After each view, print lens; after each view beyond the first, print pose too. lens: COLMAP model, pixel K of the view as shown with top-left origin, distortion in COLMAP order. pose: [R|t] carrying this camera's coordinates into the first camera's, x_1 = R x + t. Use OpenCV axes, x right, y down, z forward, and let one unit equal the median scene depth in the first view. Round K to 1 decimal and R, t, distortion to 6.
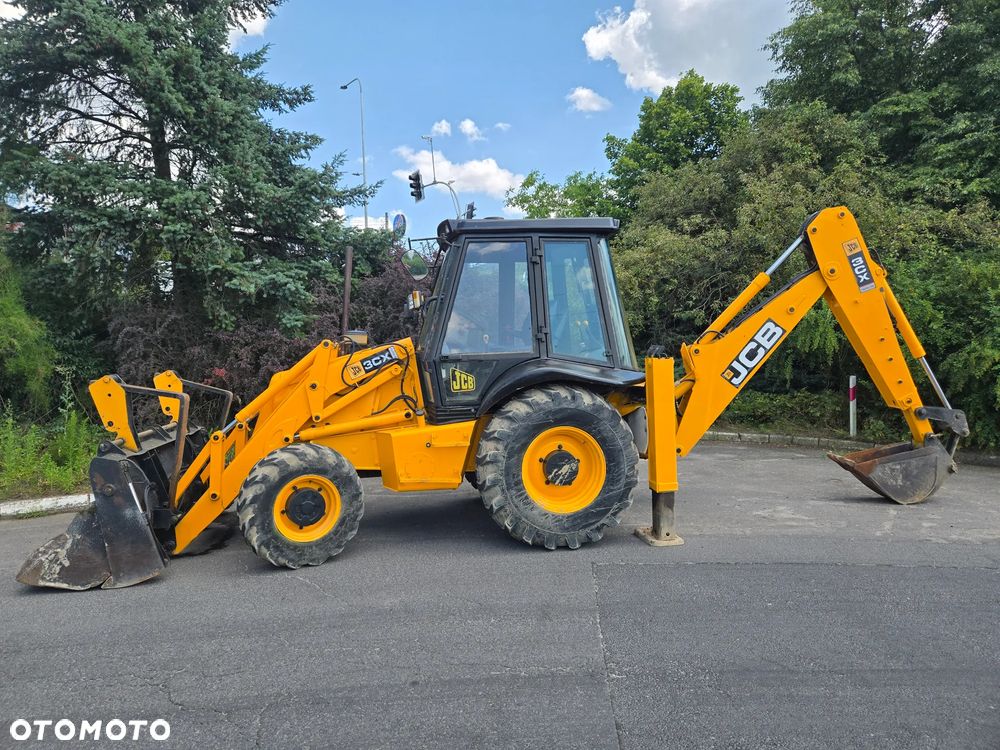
lens RADIAL K [[669.3, 0, 504.0], [0, 669.3, 370.4], [0, 0, 1]] dist [0.067826, -0.067313]
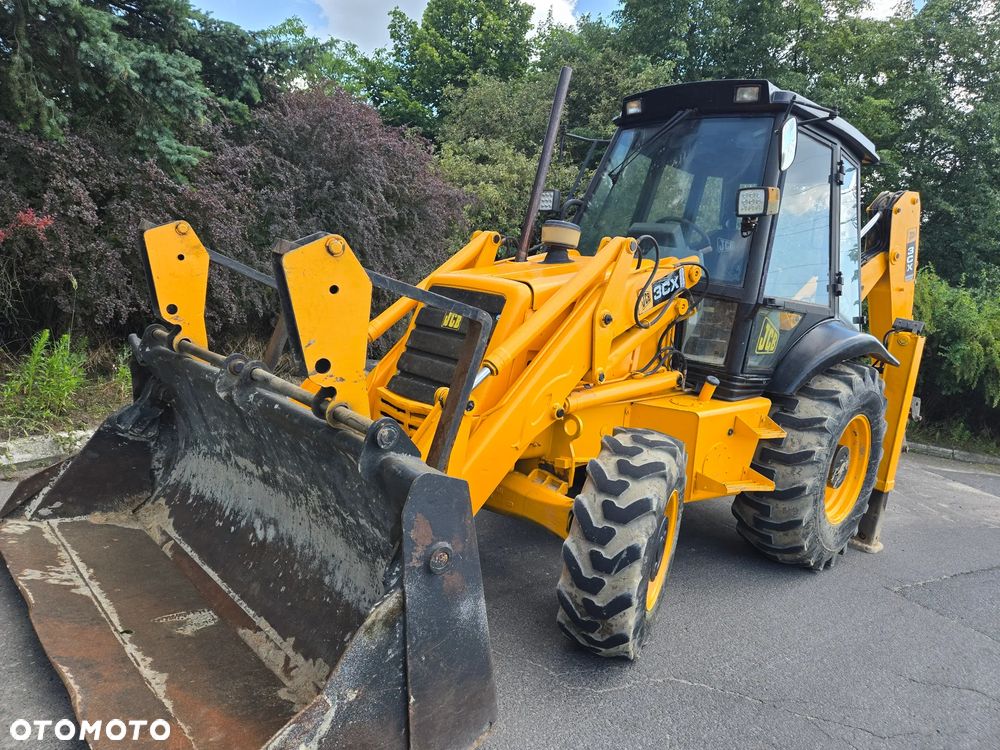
lens RADIAL K [[664.4, 0, 496.4], [0, 664.4, 375.0], [0, 0, 1]] dist [0.070117, -0.071891]
pose [[0.811437, 0.073035, 0.579858, -0.651036], [-0.149231, 0.985164, 0.084745, 0.034751], [-0.565066, -0.155298, 0.810298, 0.588222]]
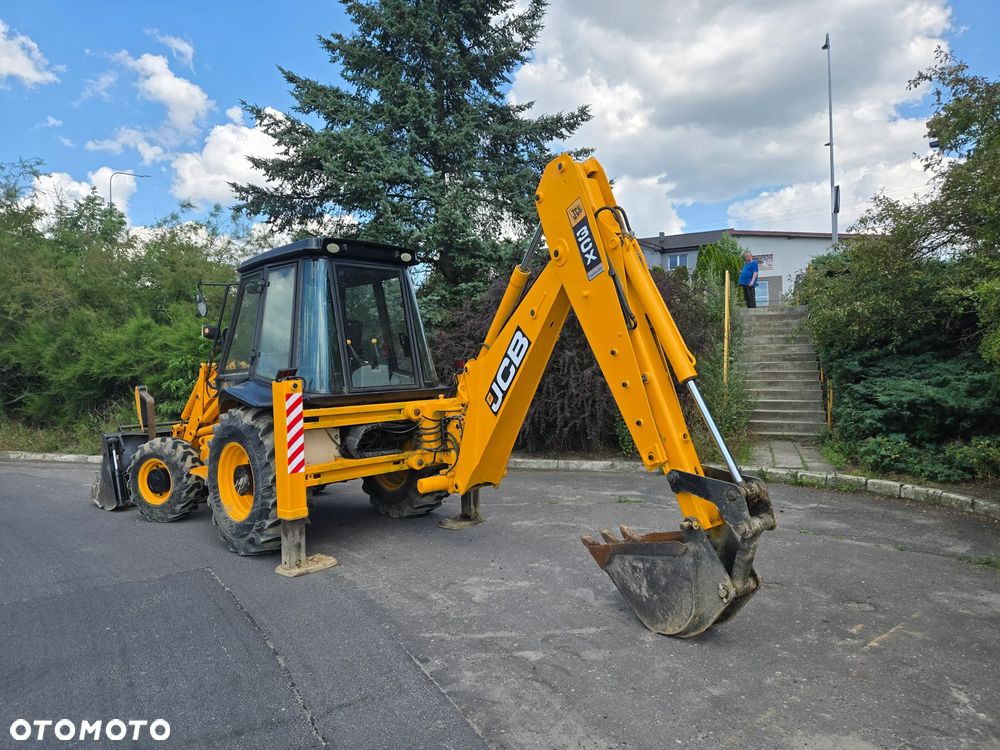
lens RADIAL K [[664.4, 0, 496.4], [0, 664.4, 375.0], [0, 0, 1]] dist [0.070117, -0.071891]
pose [[0.589282, 0.011884, -0.807840, 1.170731], [0.003399, 0.999846, 0.017188, -0.042980], [0.807921, -0.012875, 0.589151, 0.658485]]
